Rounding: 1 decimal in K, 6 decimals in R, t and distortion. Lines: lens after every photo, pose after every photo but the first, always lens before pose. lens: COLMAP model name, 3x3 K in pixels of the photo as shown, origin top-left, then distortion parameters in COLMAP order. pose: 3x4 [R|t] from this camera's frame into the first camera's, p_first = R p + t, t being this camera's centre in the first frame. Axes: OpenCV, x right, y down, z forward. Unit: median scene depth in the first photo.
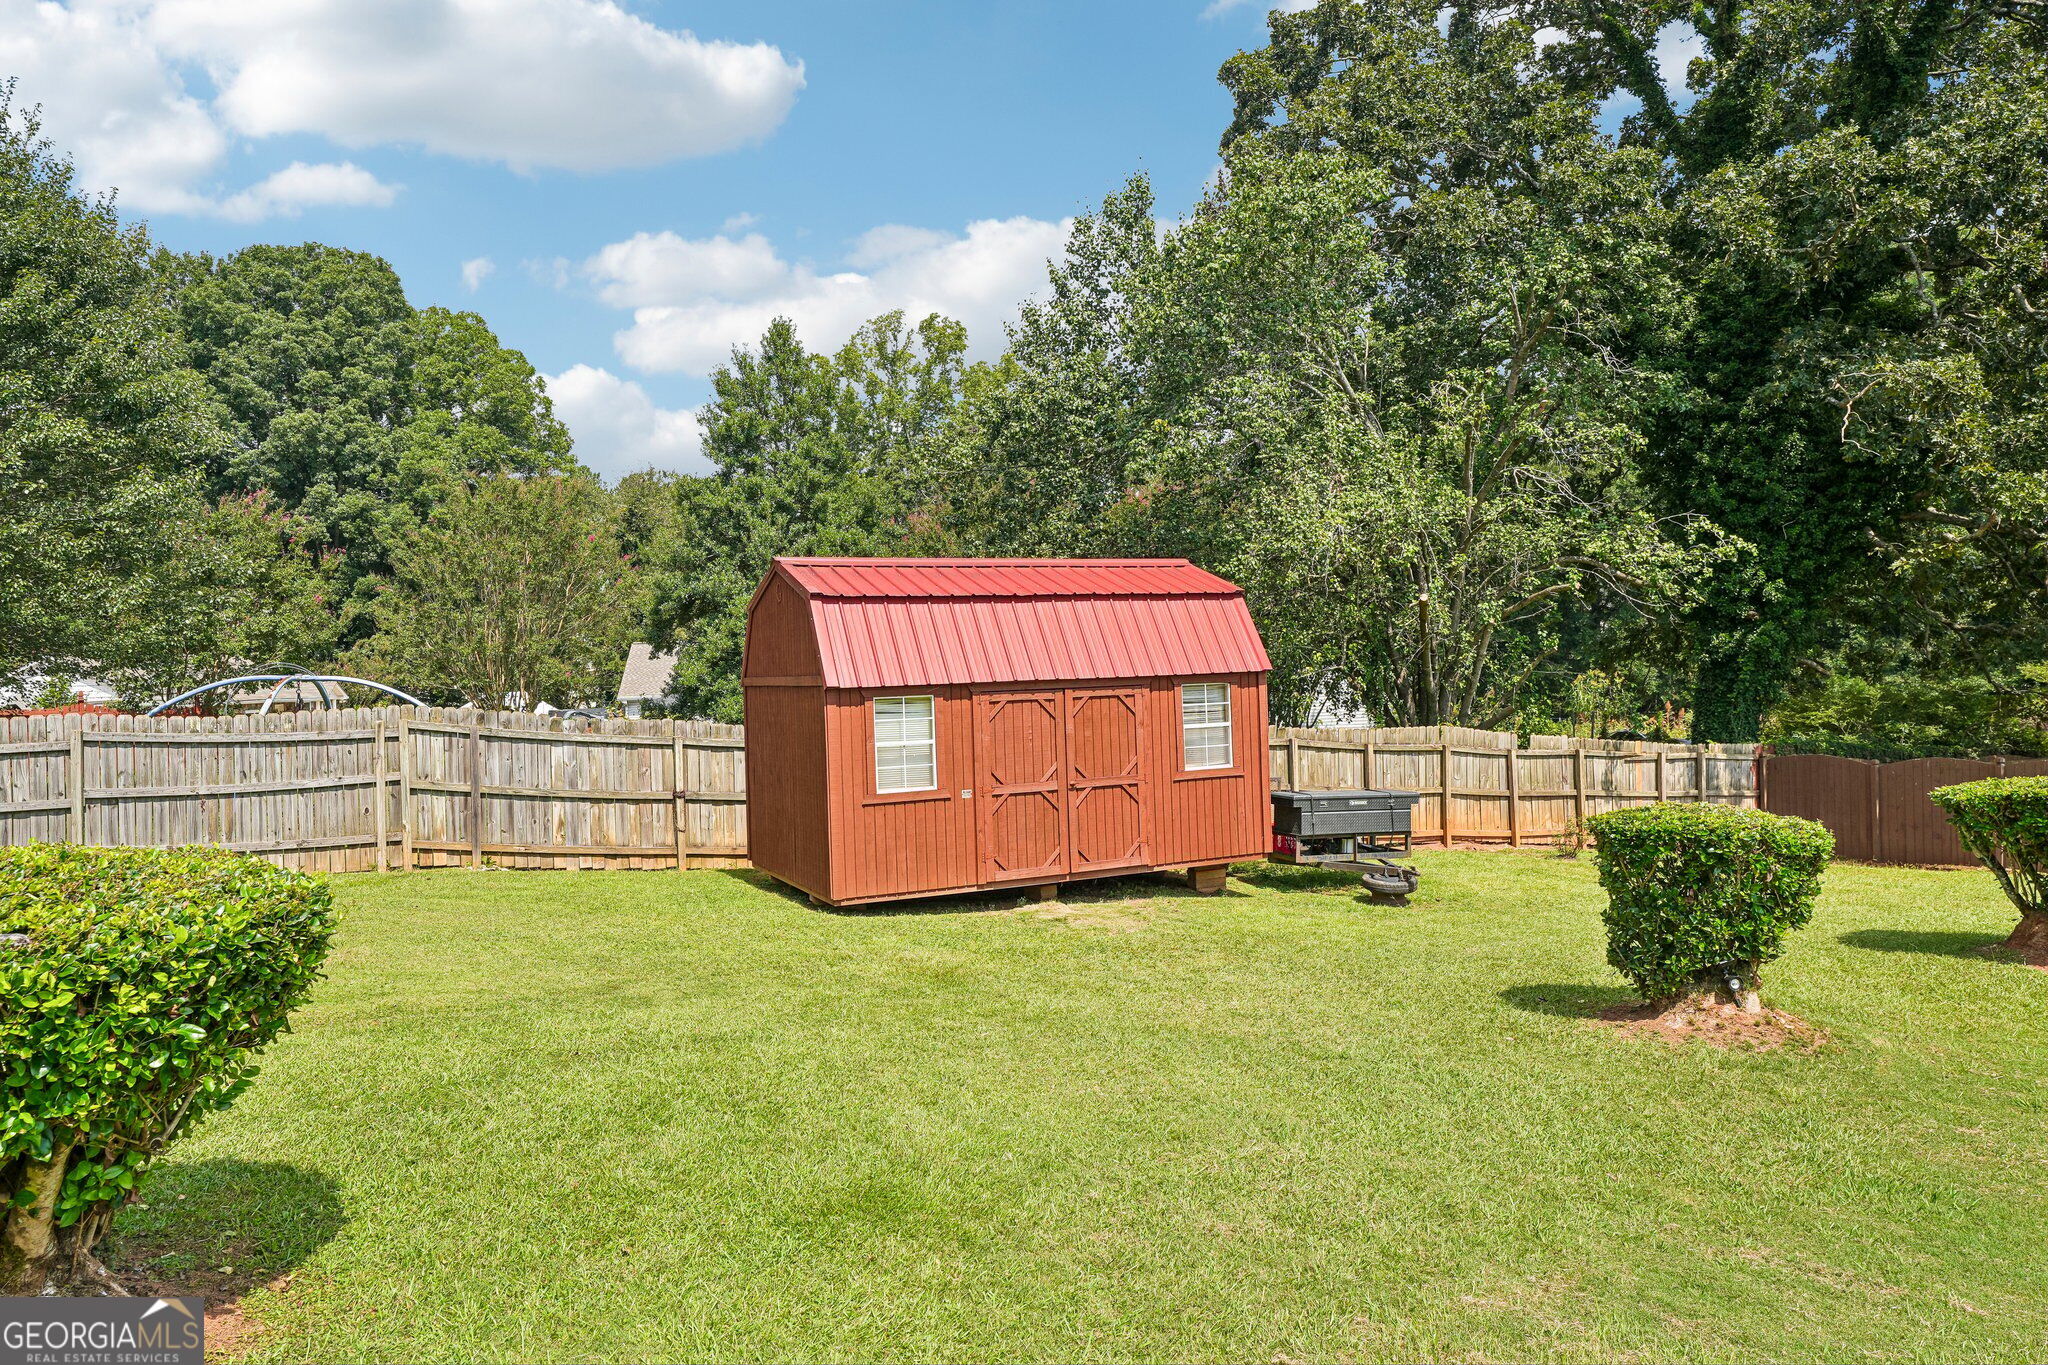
lens RADIAL K [[1325.3, 0, 1023.5], [0, 1325.3, 681.1], [0, 0, 1]] dist [0.007404, 0.002169]
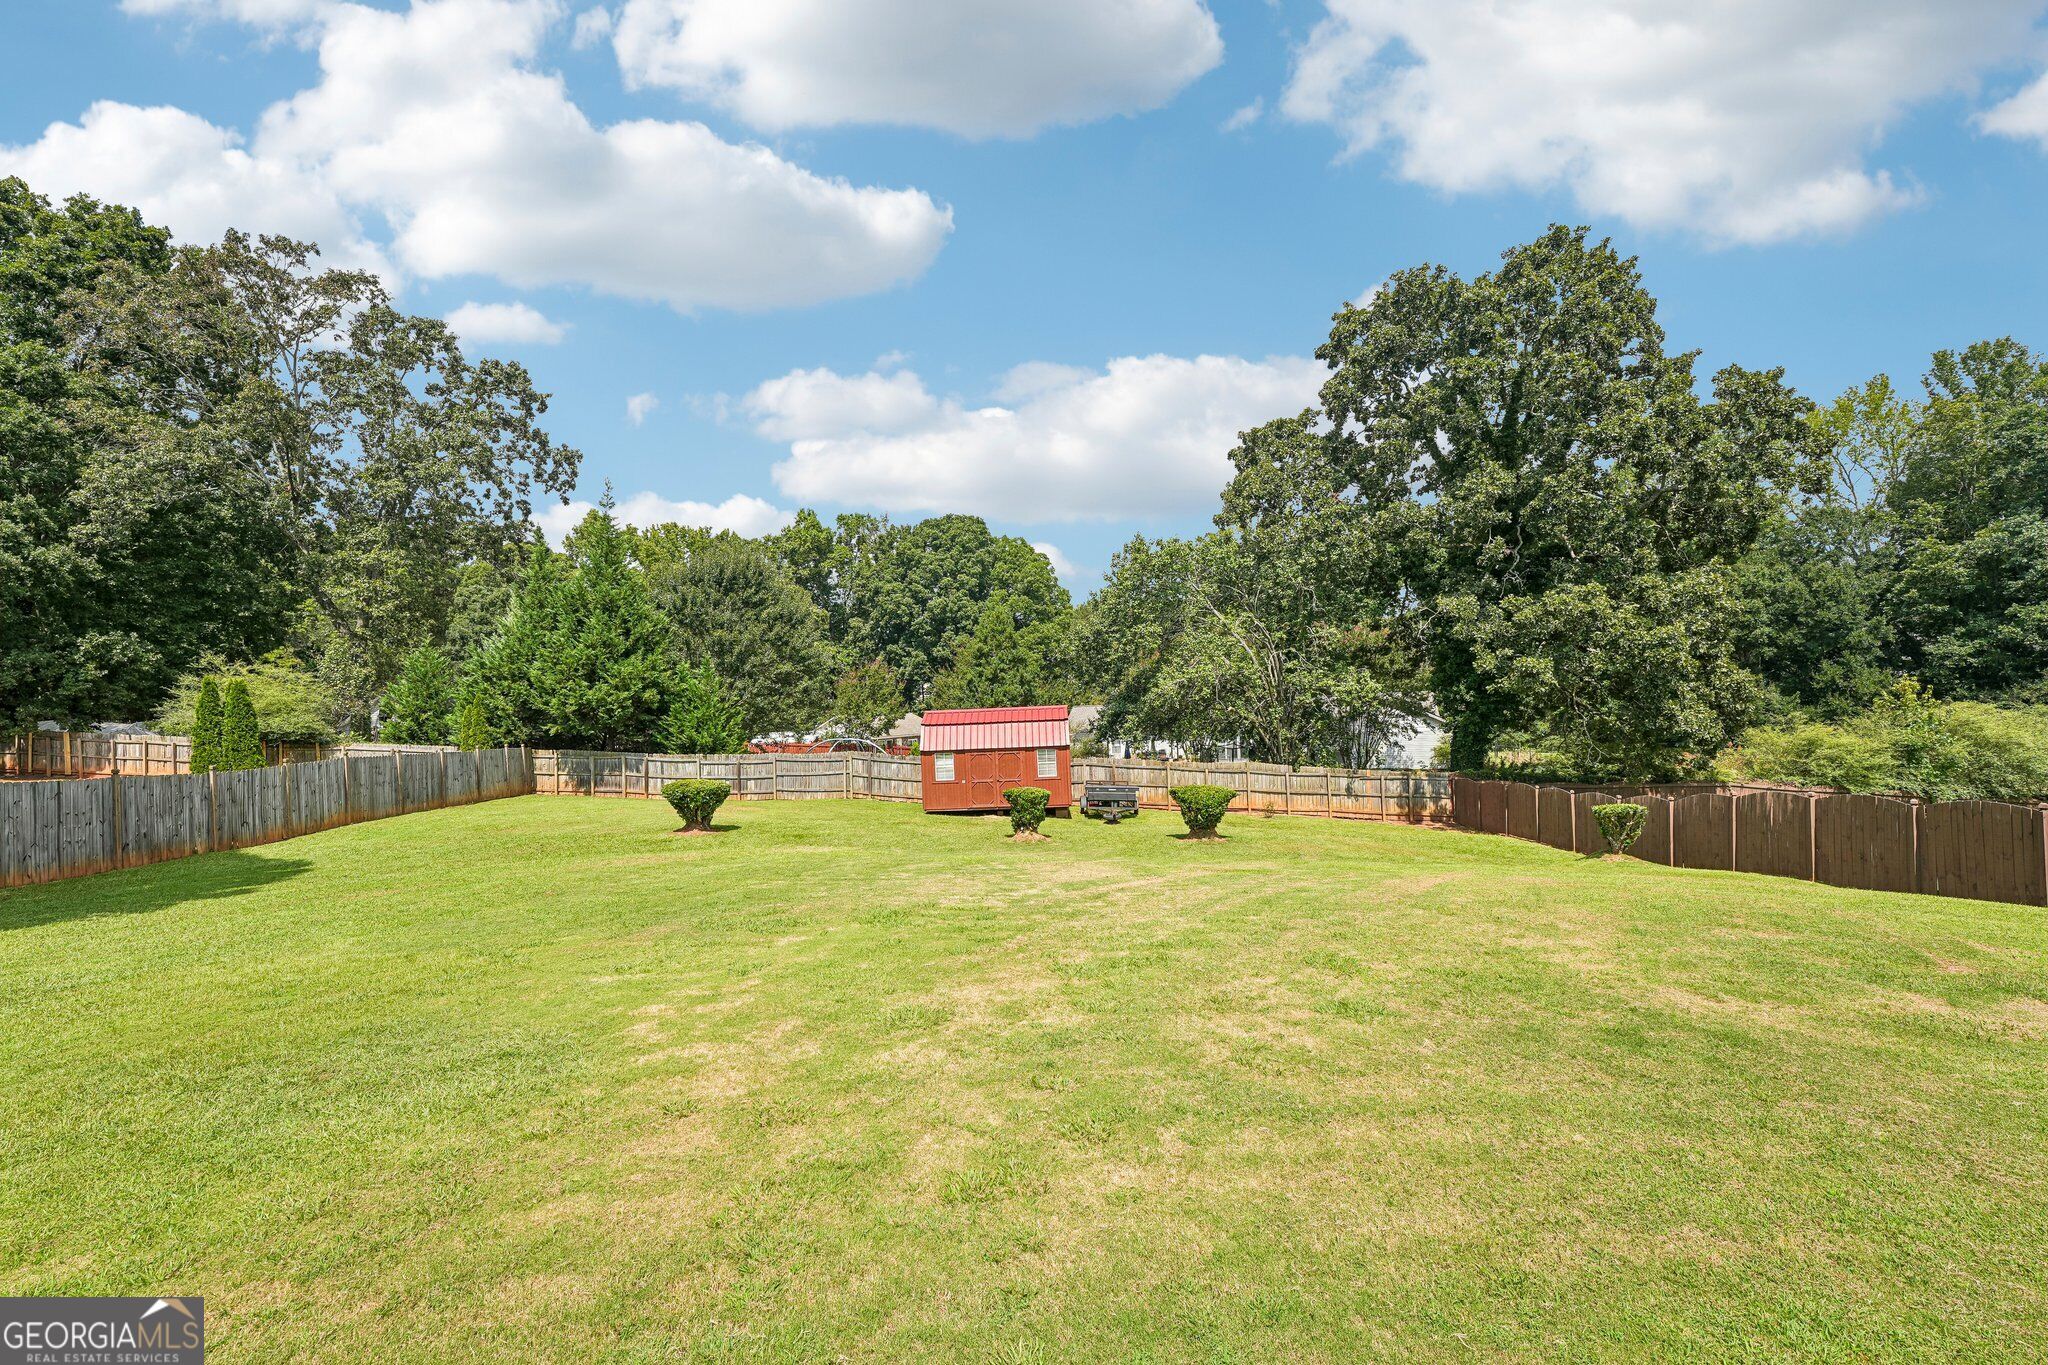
lens RADIAL K [[835.3, 0, 1015.2], [0, 835.3, 699.9], [0, 0, 1]] dist [-0.021866, 0.001040]
pose [[0.893443, -0.012421, -0.449005, 0.246902], [0.003949, 0.999796, -0.019800, -0.019638], [0.449159, 0.015917, 0.893310, -0.208283]]
